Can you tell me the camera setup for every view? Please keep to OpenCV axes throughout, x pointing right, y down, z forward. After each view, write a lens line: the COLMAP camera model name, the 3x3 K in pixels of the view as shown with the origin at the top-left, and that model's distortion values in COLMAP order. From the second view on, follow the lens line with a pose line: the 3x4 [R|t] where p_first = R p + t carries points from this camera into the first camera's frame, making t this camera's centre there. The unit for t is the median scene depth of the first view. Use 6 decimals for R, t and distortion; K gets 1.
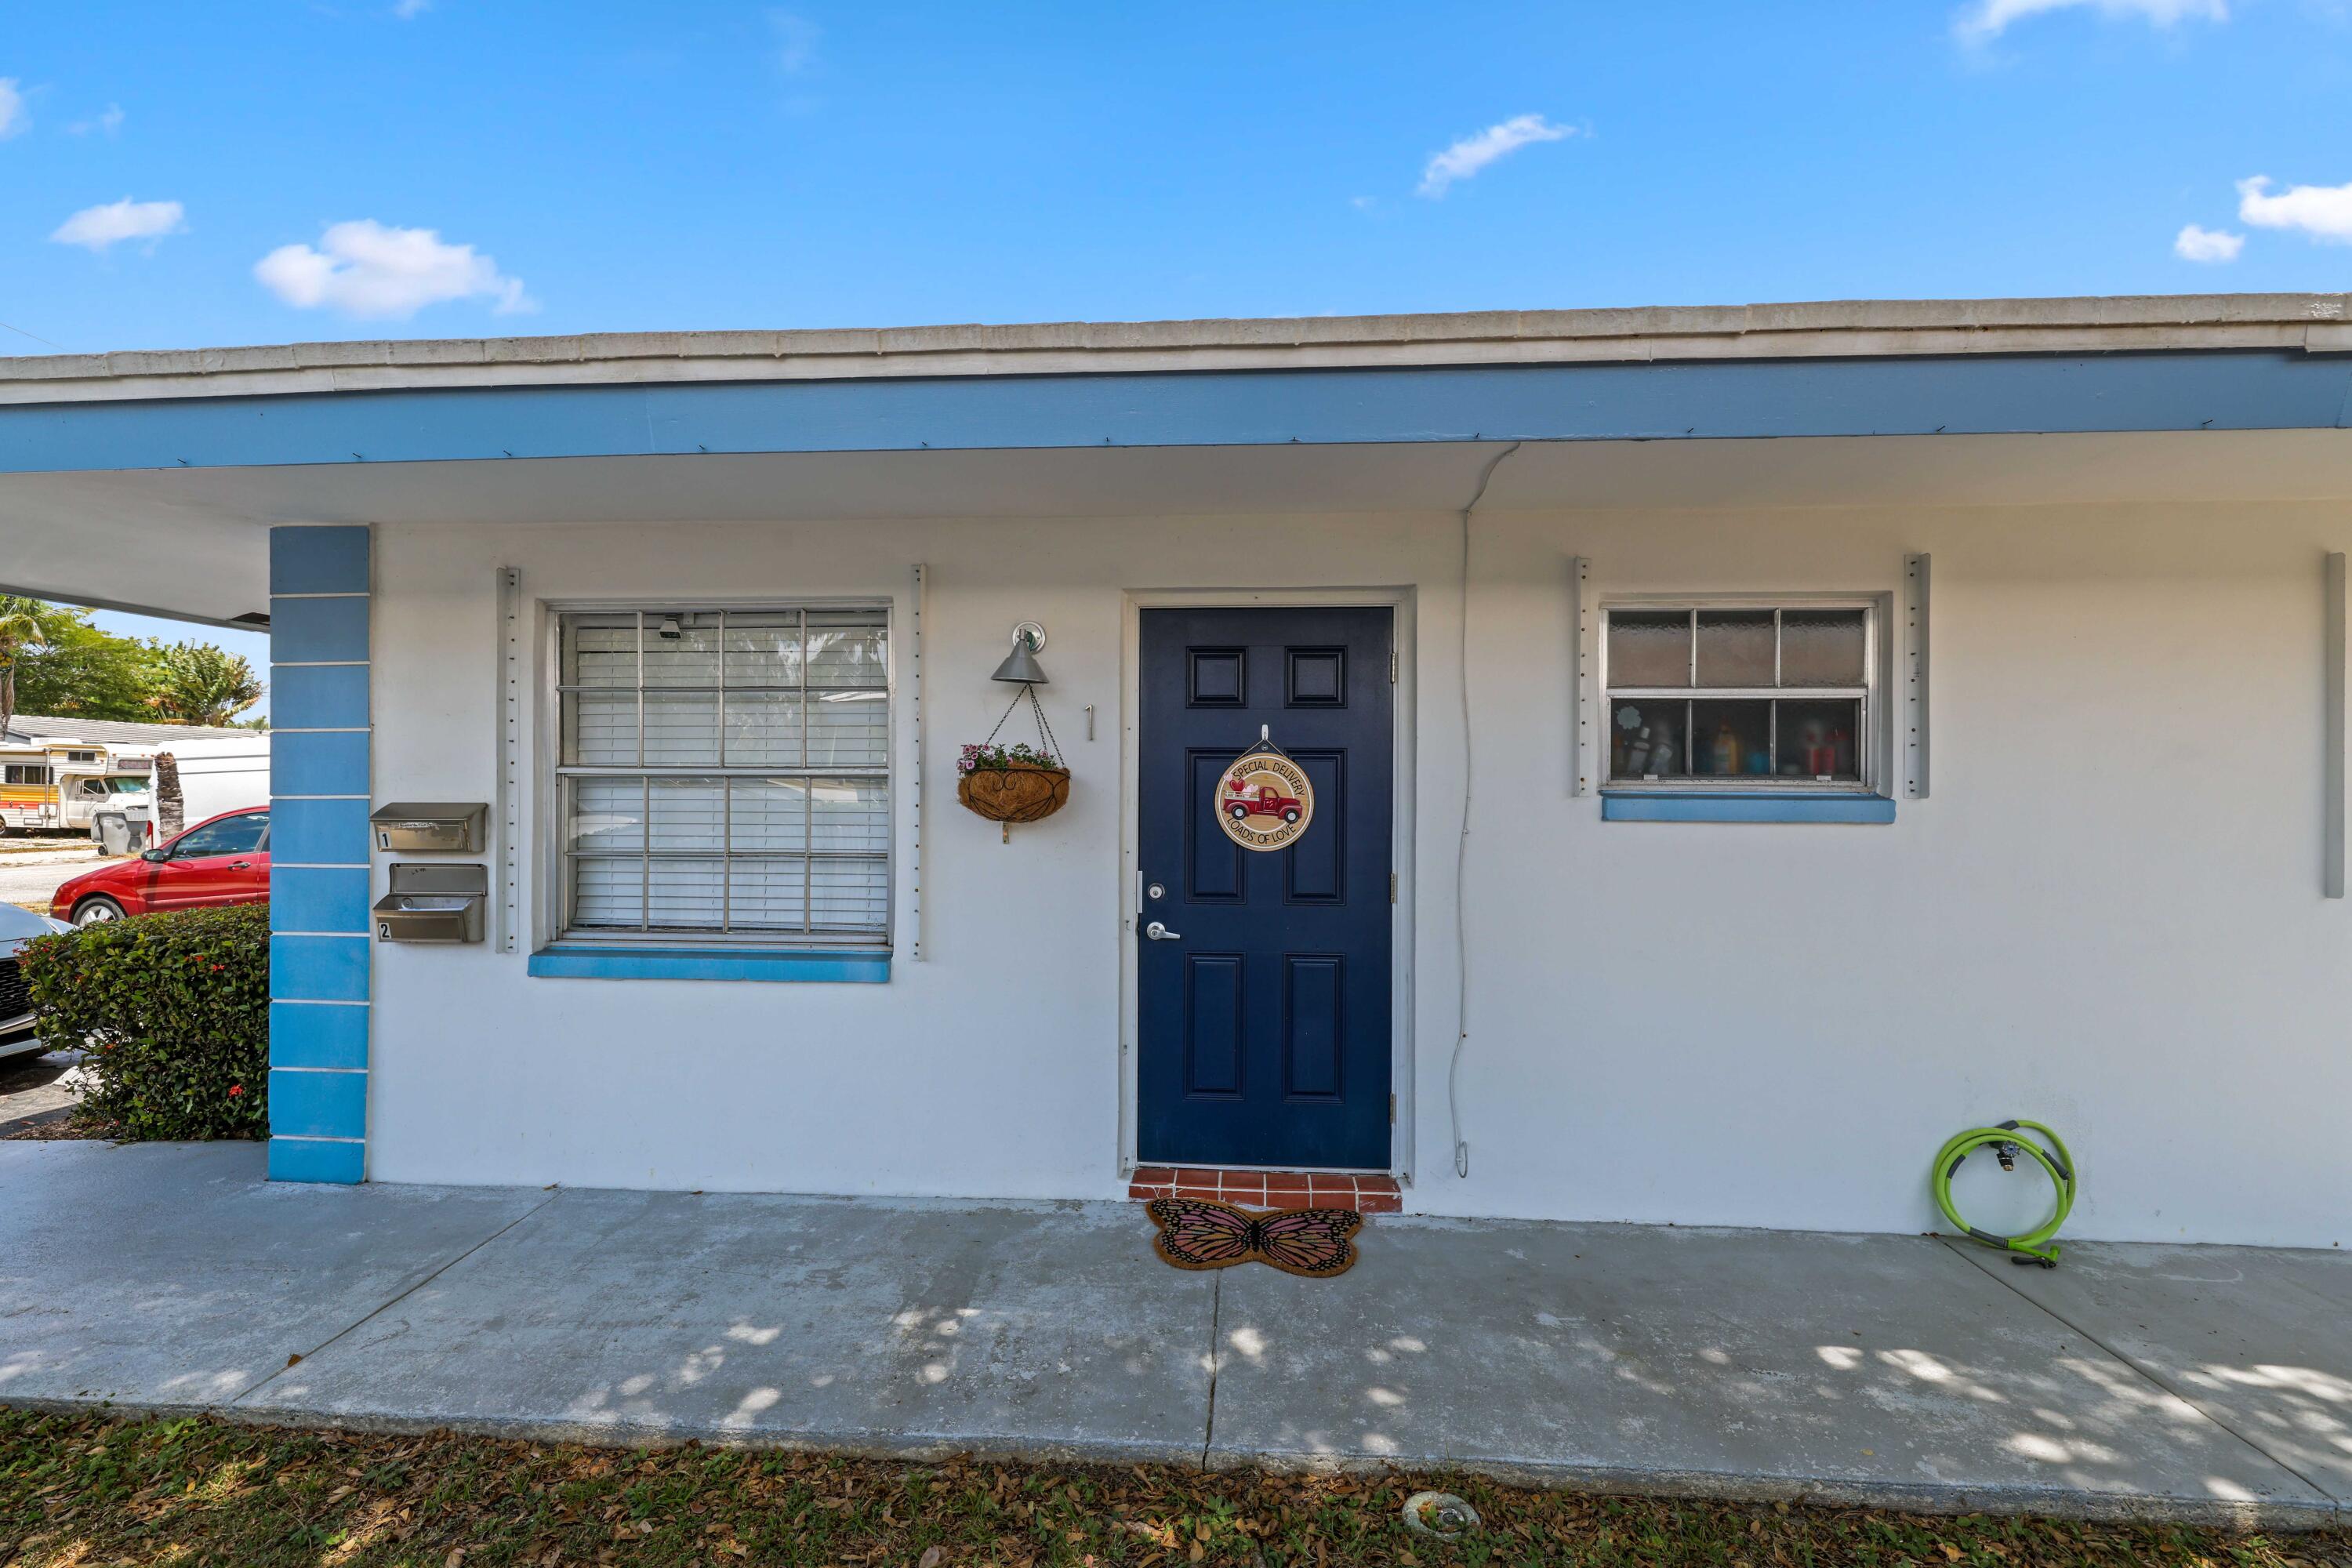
lens RADIAL K [[994.3, 0, 1181.3], [0, 994.3, 795.9], [0, 0, 1]] dist [0.002006, -0.000009]
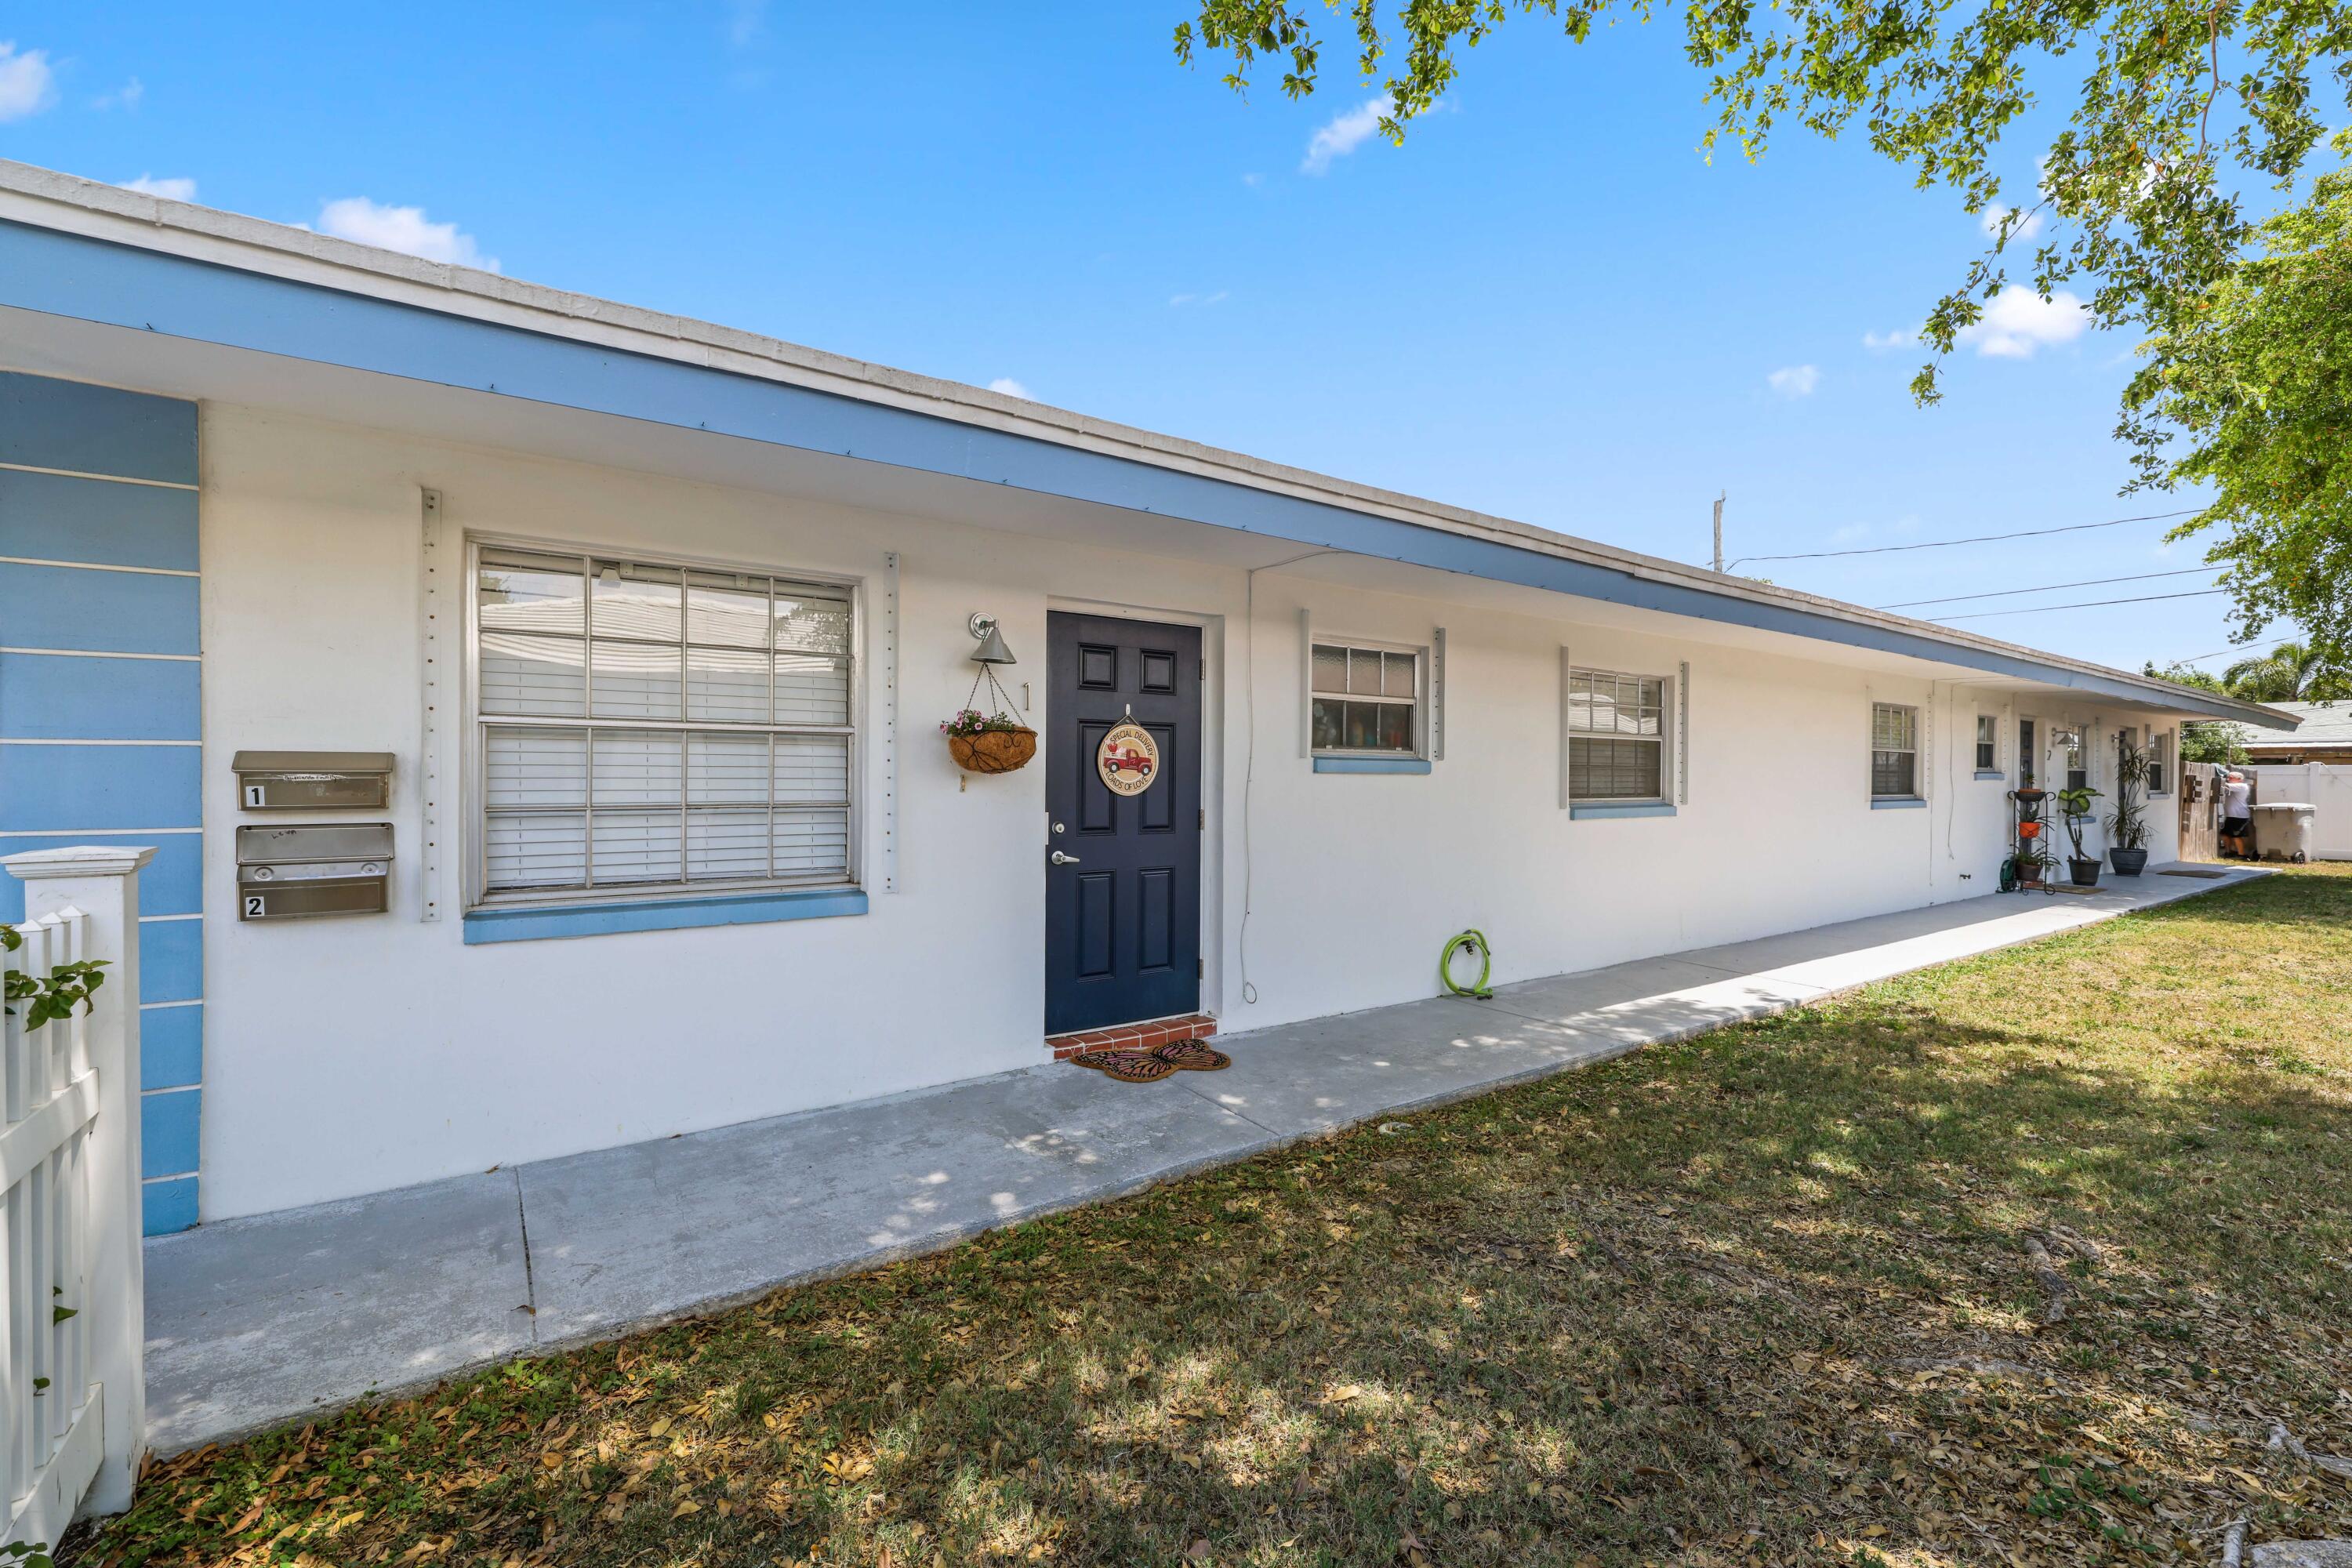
lens RADIAL K [[994.3, 0, 1181.3], [0, 994.3, 795.9], [0, 0, 1]] dist [0.002006, -0.000009]
pose [[0.775706, -0.012708, 0.630966, -0.746079], [0.000621, 0.999812, 0.019374, 0.029691], [-0.631094, -0.014637, 0.775568, -0.120996]]
